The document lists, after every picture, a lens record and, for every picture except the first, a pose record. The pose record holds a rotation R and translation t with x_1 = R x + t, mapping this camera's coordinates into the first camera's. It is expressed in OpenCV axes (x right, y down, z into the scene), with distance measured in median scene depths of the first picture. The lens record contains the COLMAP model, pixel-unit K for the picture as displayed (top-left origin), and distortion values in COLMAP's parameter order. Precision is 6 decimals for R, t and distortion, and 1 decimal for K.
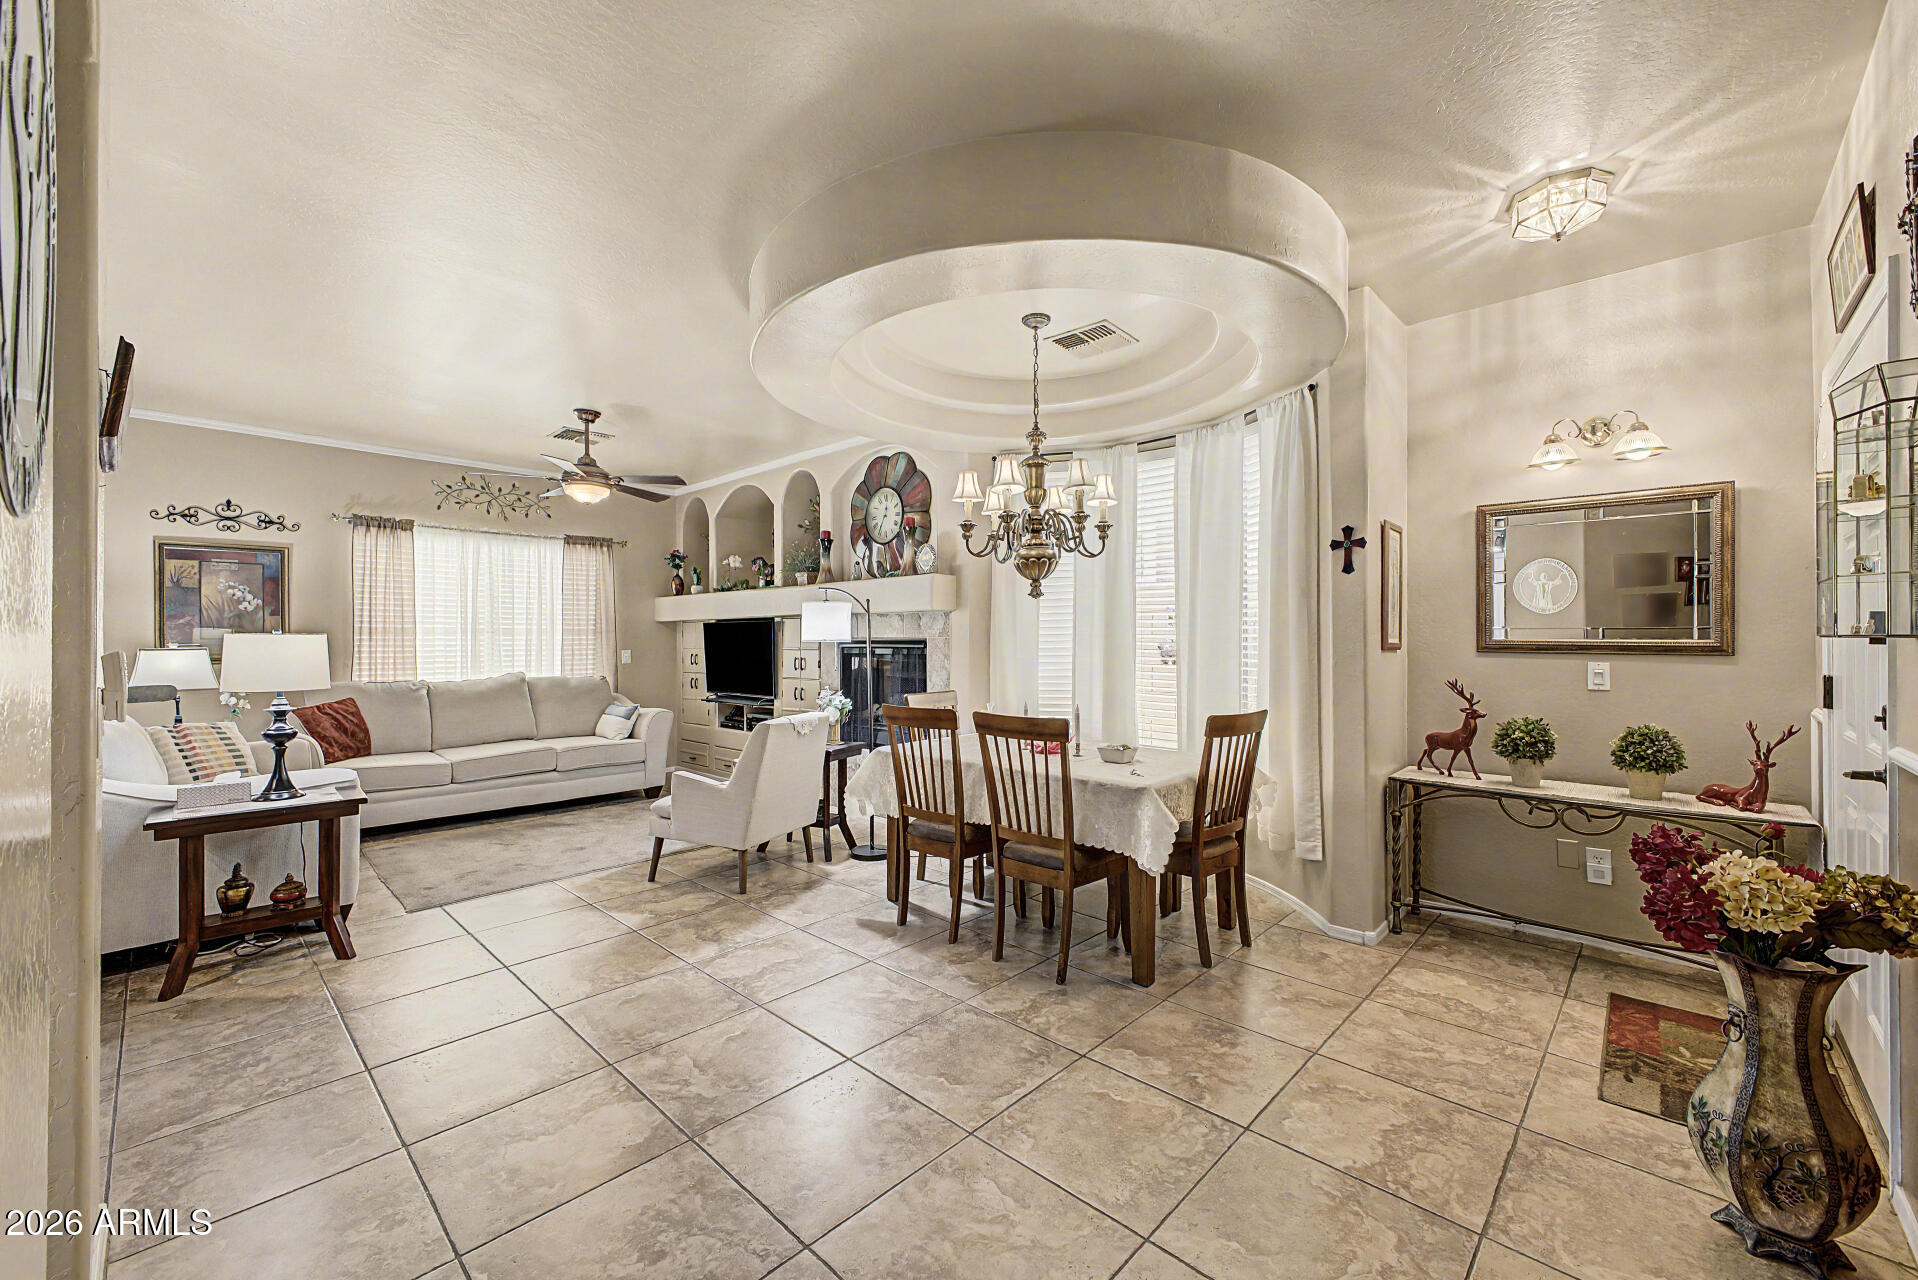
lens RADIAL K [[768.5, 0, 936.4], [0, 768.5, 631.9], [0, 0, 1]] dist [-0.001802, -0.000552]
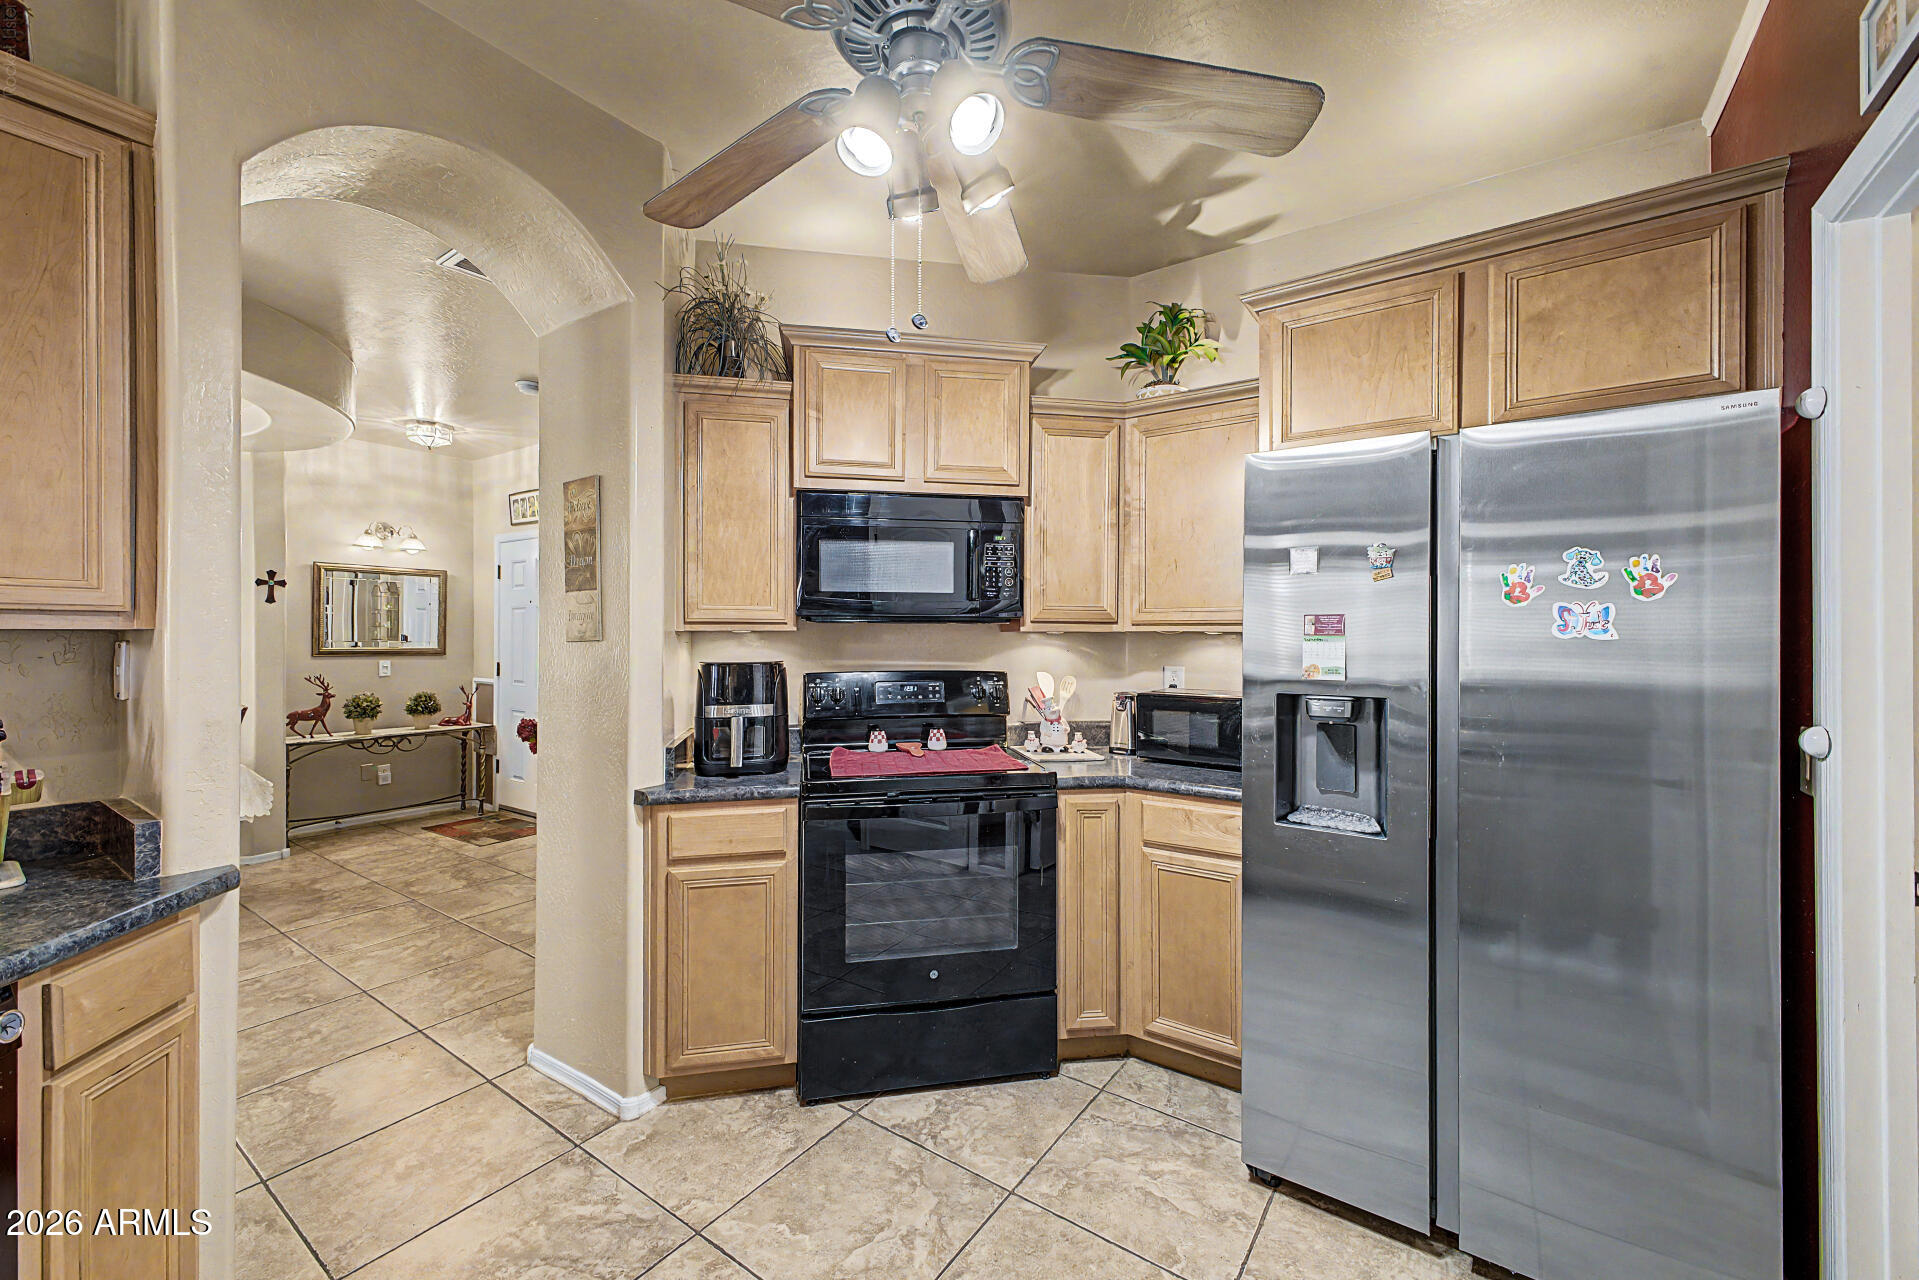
lens RADIAL K [[768.9, 0, 974.0], [0, 768.9, 642.5], [0, 0, 1]] dist [-0.001802, -0.000552]
pose [[-0.173421, -0.001511, 0.984847, -0.712251], [-0.011776, 0.999931, -0.000540, -0.011730], [-0.984777, -0.011691, -0.173427, -0.026724]]
